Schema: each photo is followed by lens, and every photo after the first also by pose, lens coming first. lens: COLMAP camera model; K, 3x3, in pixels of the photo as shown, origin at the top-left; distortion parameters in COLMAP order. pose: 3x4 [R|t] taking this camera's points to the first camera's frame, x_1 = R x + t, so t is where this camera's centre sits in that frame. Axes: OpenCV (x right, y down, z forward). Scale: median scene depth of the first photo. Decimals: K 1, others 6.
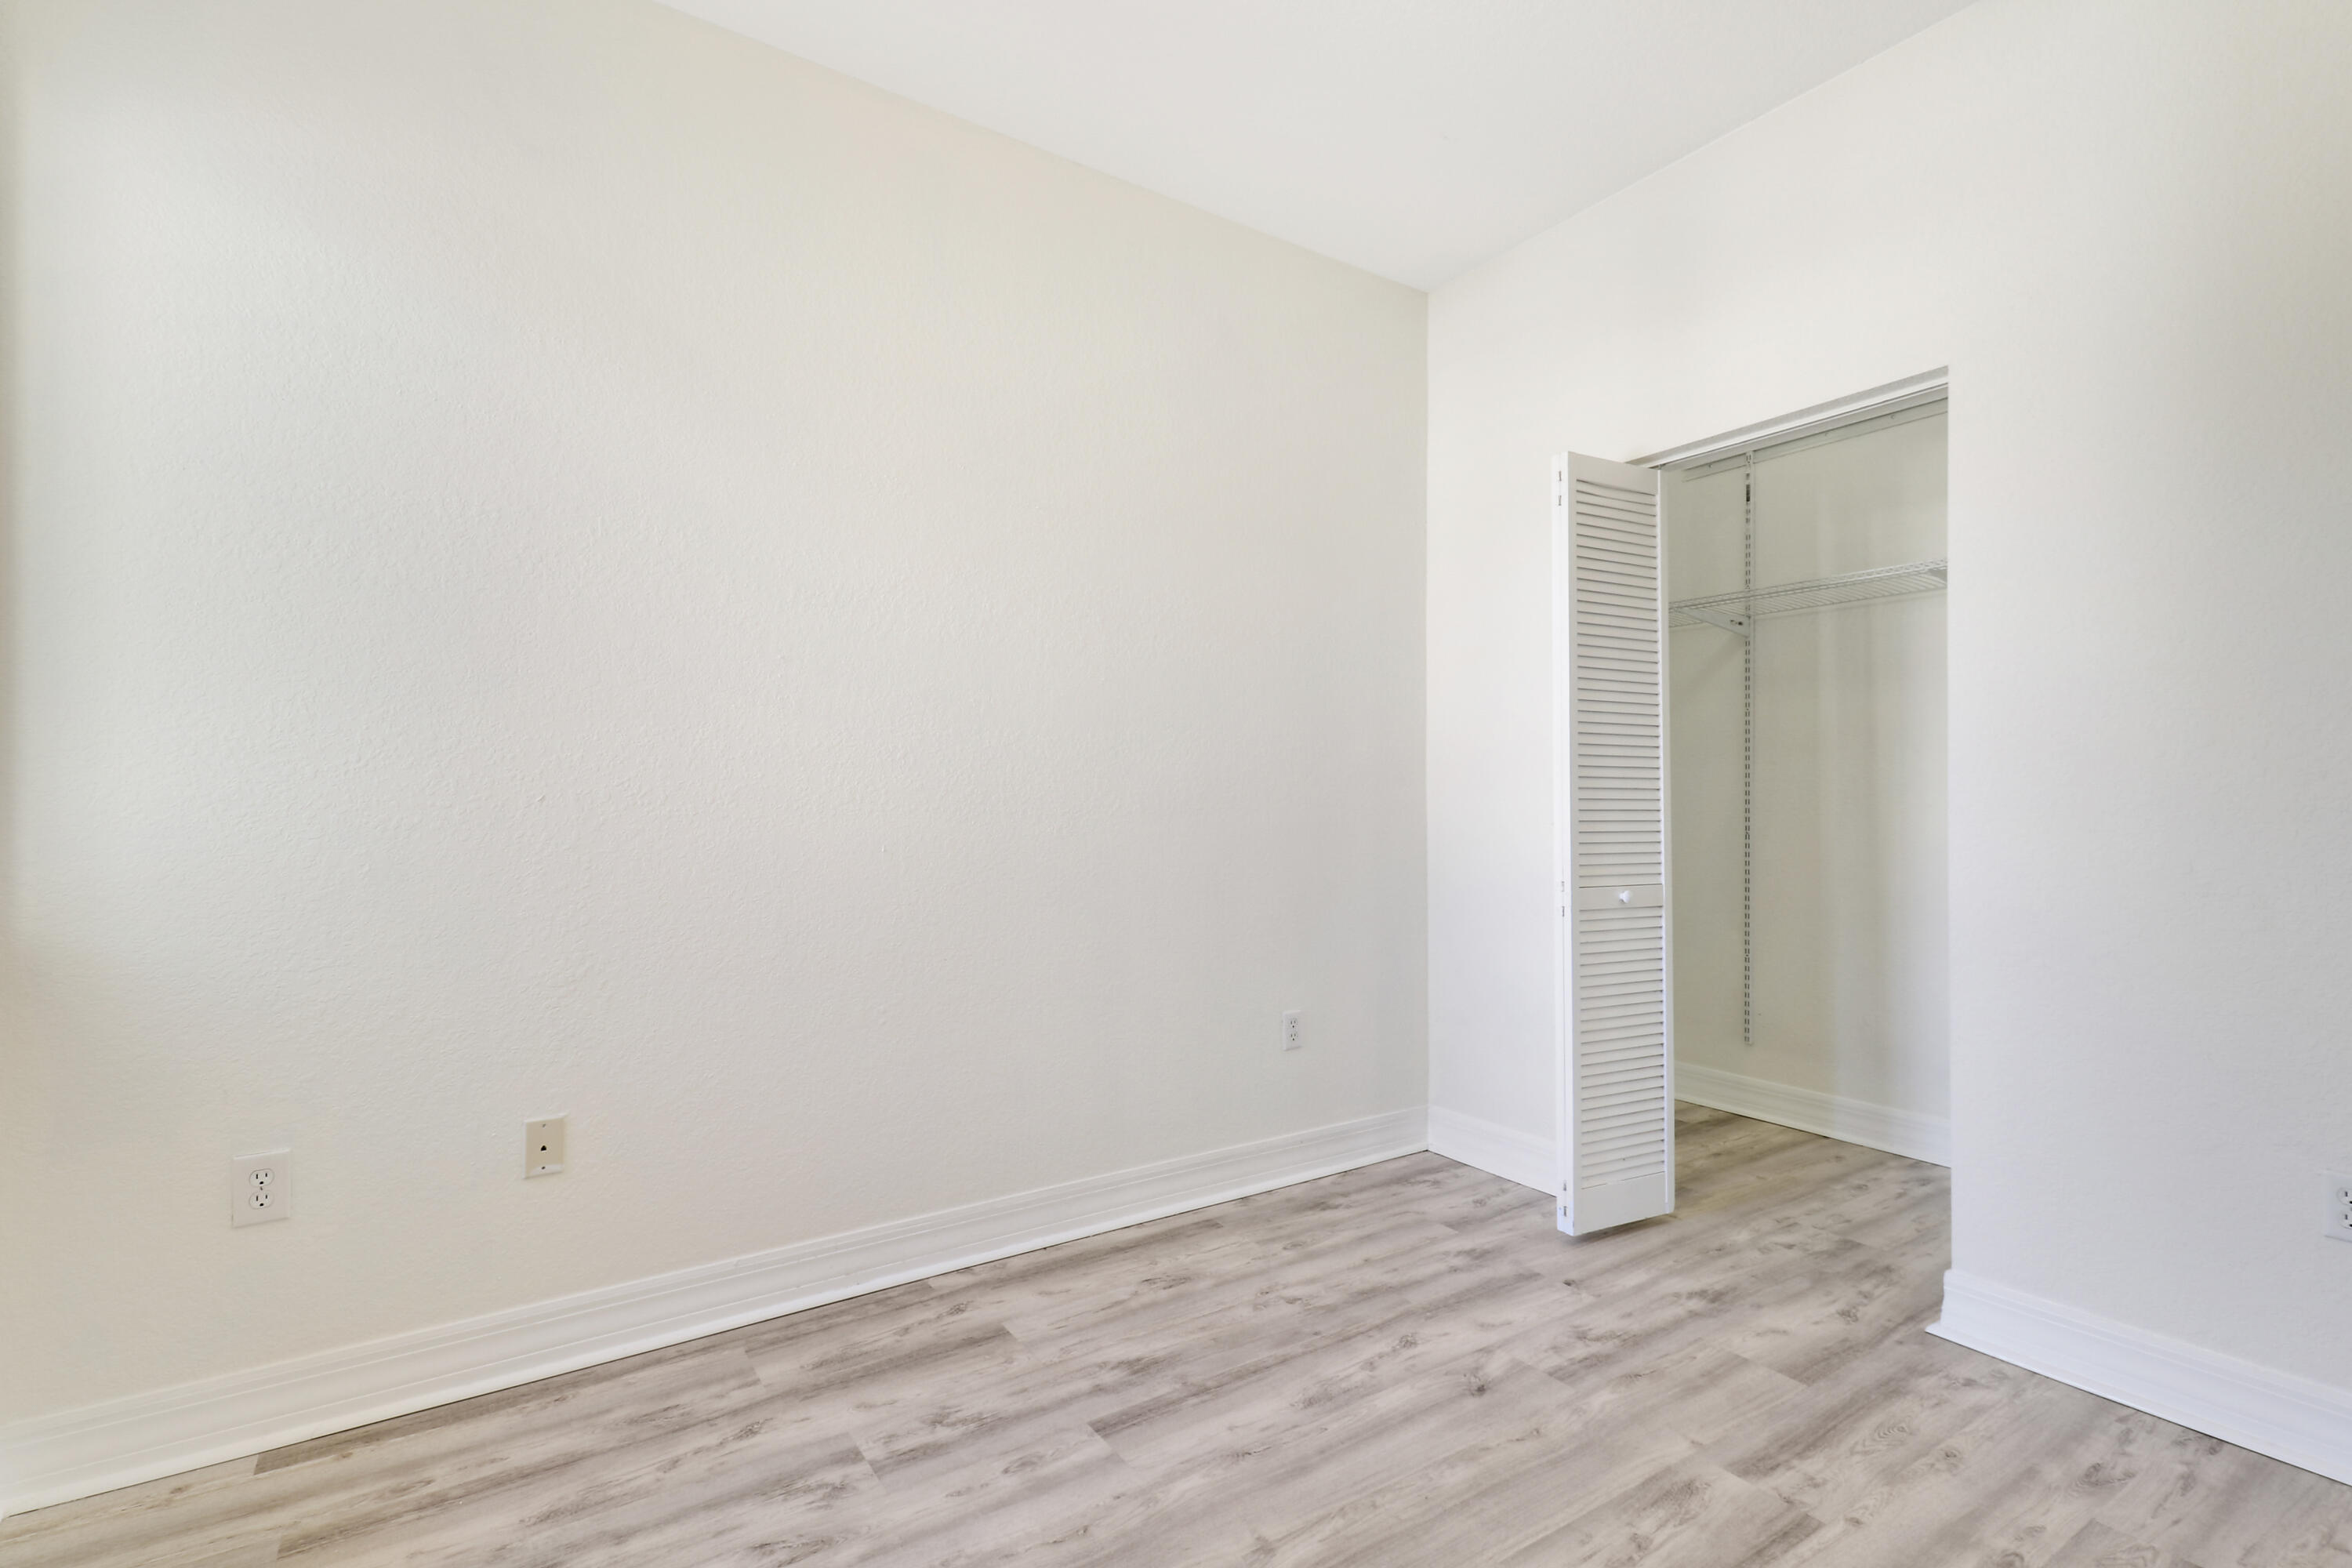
lens RADIAL K [[1101.8, 0, 1178.8], [0, 1101.8, 778.2], [0, 0, 1]] dist [0.023901, -0.022593]
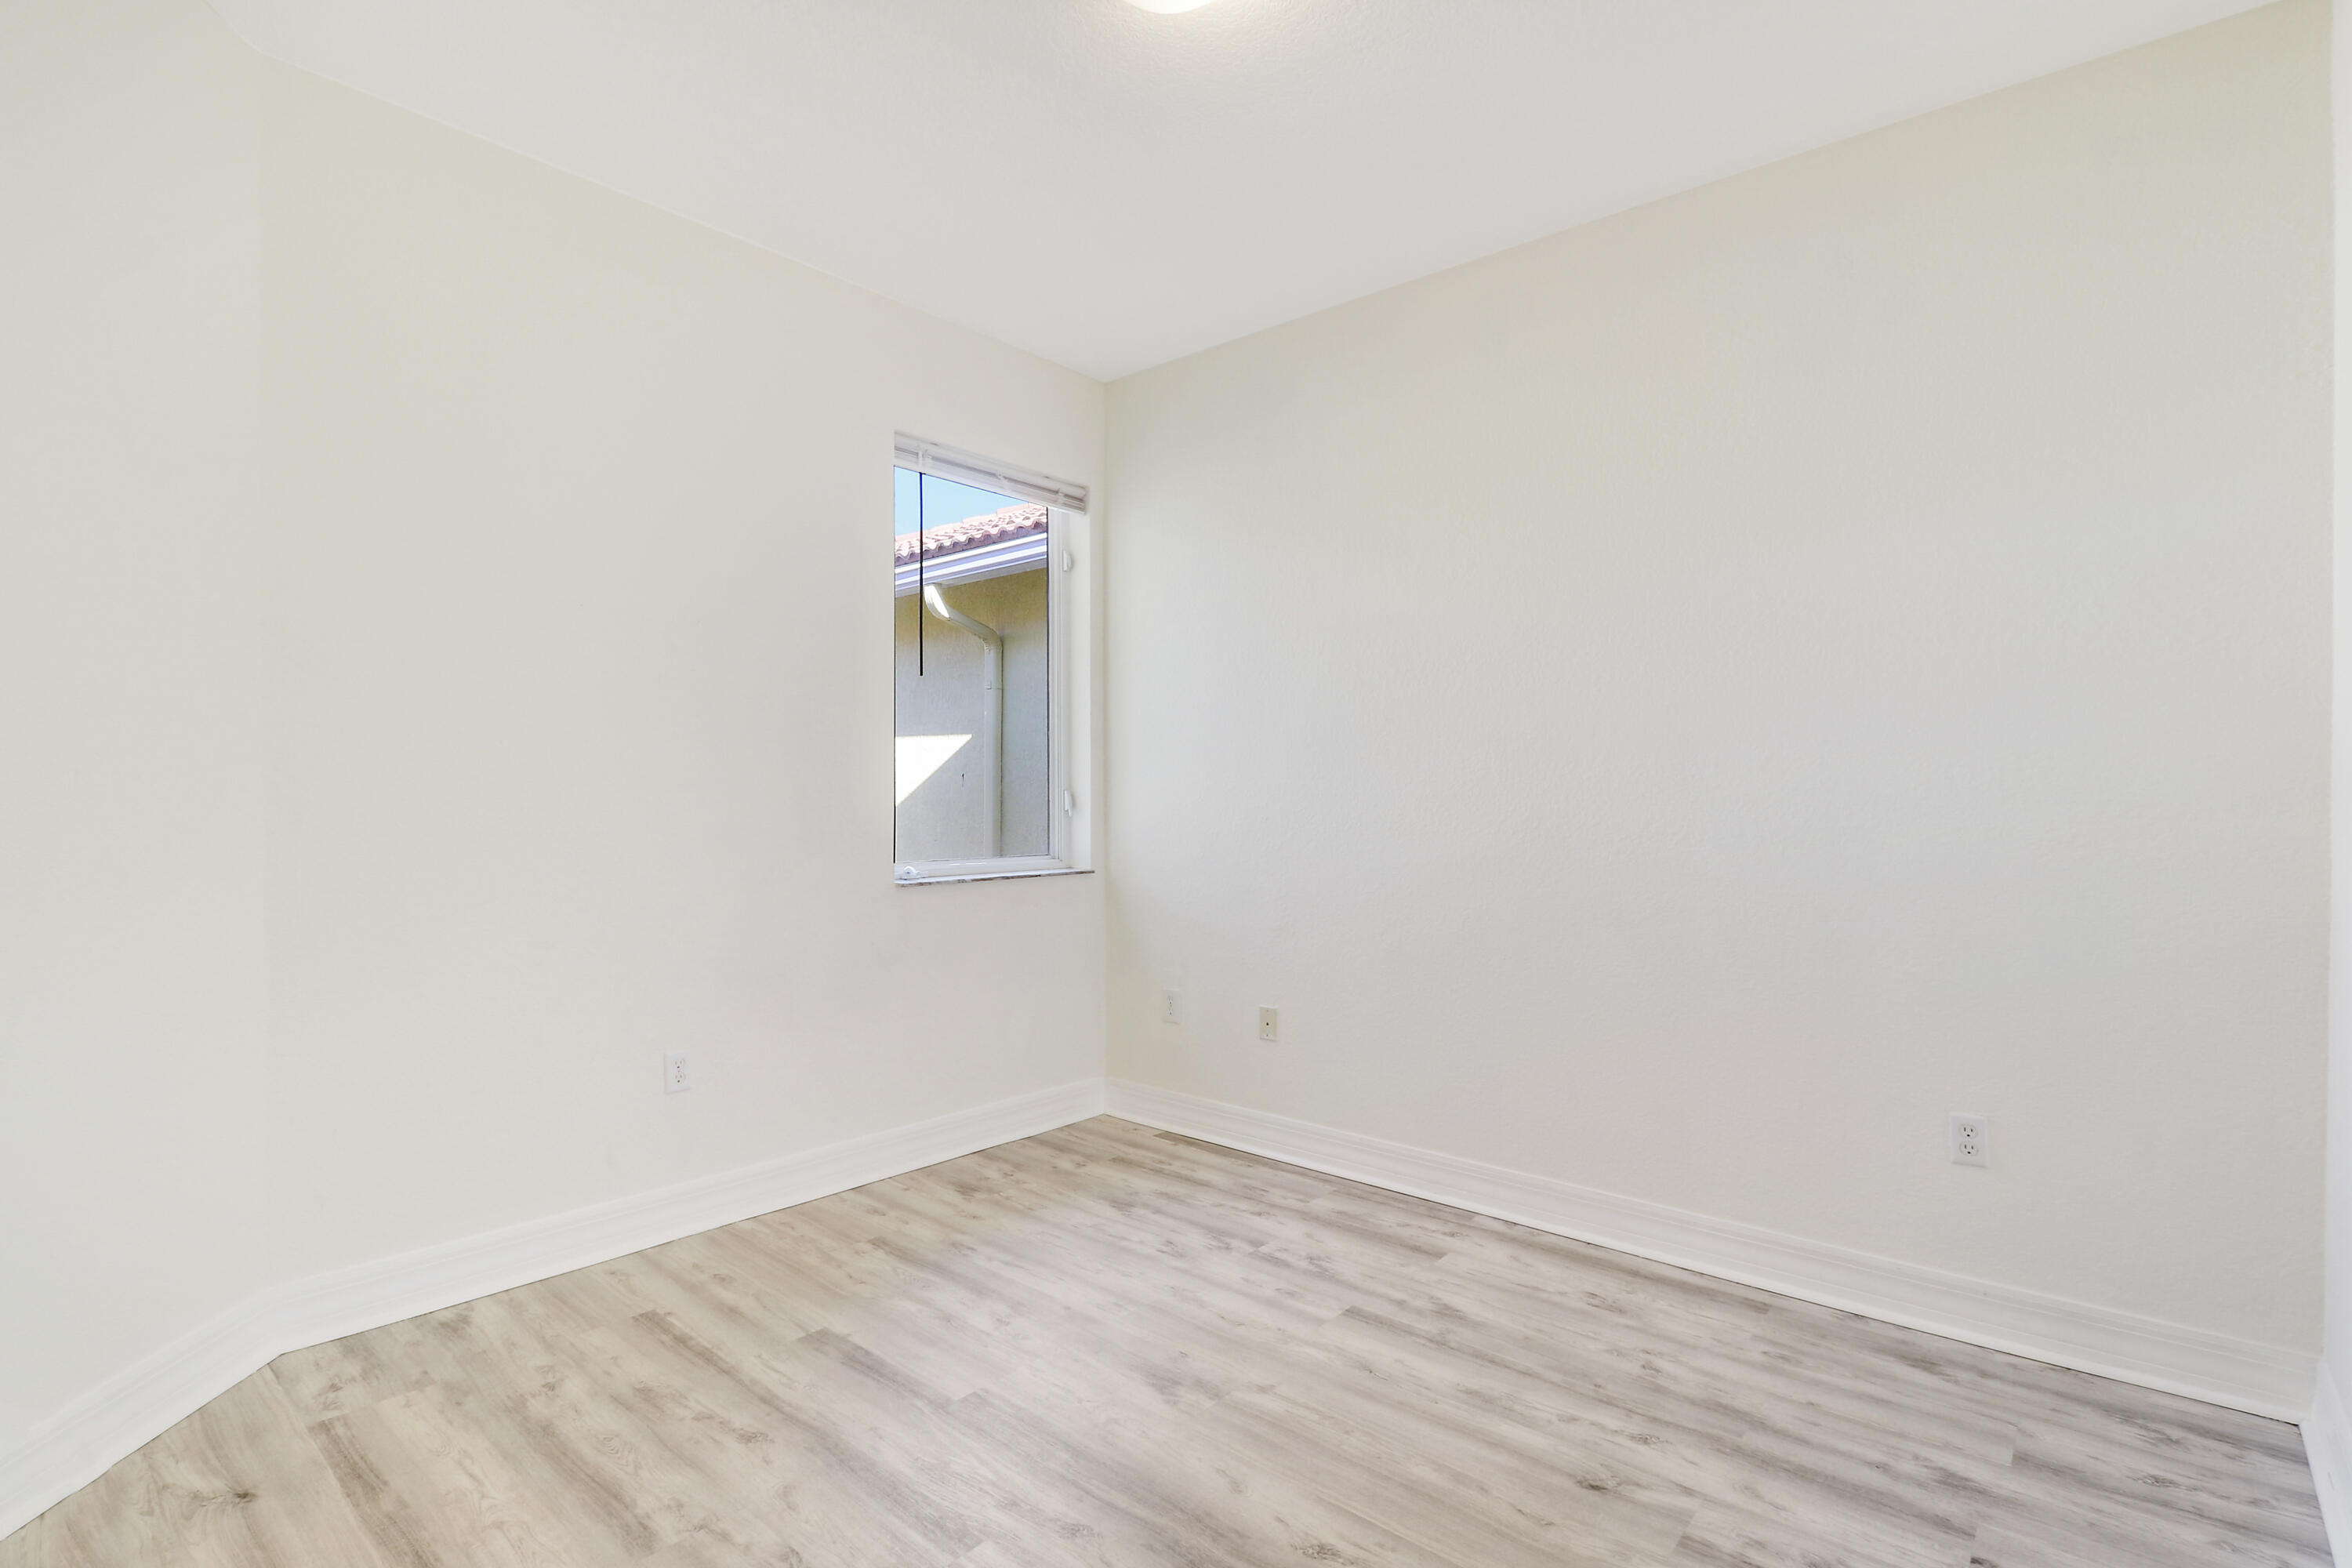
lens RADIAL K [[1101.8, 0, 1178.8], [0, 1101.8, 778.2], [0, 0, 1]] dist [0.023901, -0.022593]
pose [[0.279109, -0.007524, -0.960230, 0.975366], [0.012935, 0.999908, -0.004075, -0.039262], [0.960172, -0.011283, 0.279180, 0.375450]]
